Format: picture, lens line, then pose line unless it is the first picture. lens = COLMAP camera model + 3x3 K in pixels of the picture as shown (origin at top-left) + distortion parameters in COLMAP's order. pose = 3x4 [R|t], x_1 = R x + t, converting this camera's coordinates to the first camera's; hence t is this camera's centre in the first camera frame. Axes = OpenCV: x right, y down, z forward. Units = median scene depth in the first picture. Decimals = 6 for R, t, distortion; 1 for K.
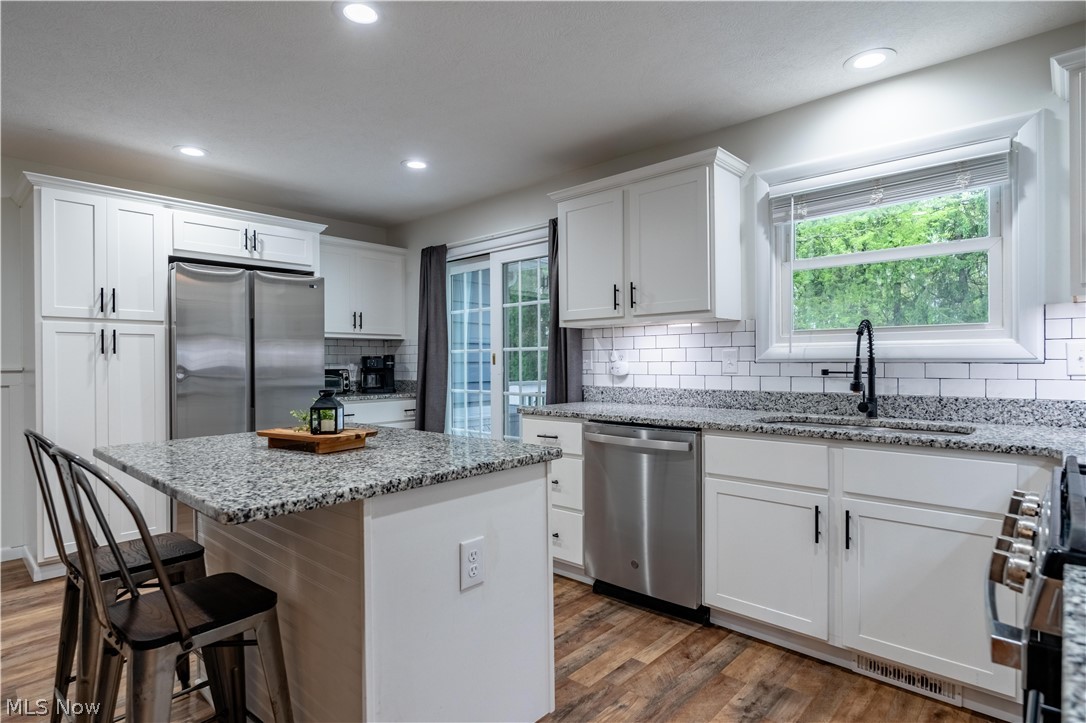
lens RADIAL K [[569.5, 0, 539.4], [0, 569.5, 365.7], [0, 0, 1]] dist [-0.002283, -0.000345]
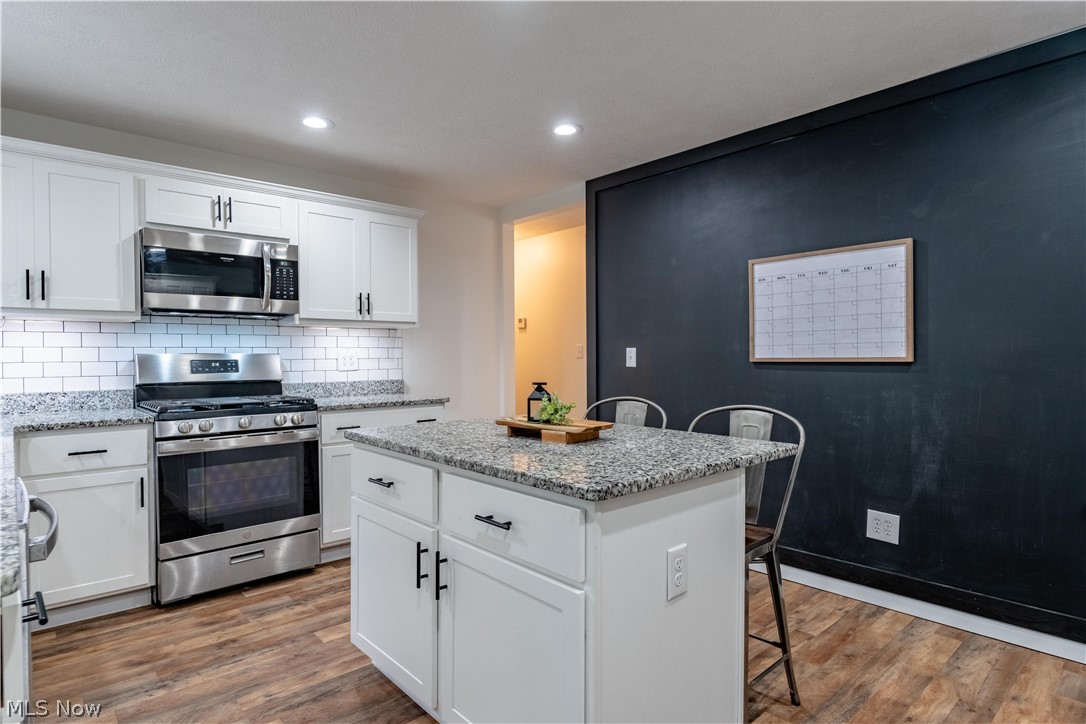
lens RADIAL K [[594.1, 0, 540.1], [0, 594.1, 357.5], [0, 0, 1]] dist [-0.003429, -0.001392]
pose [[-0.995274, 0.014699, 0.095990, -0.274764], [0.015965, 0.999795, 0.012436, -0.011466], [-0.095788, 0.013910, -0.995305, 1.214869]]
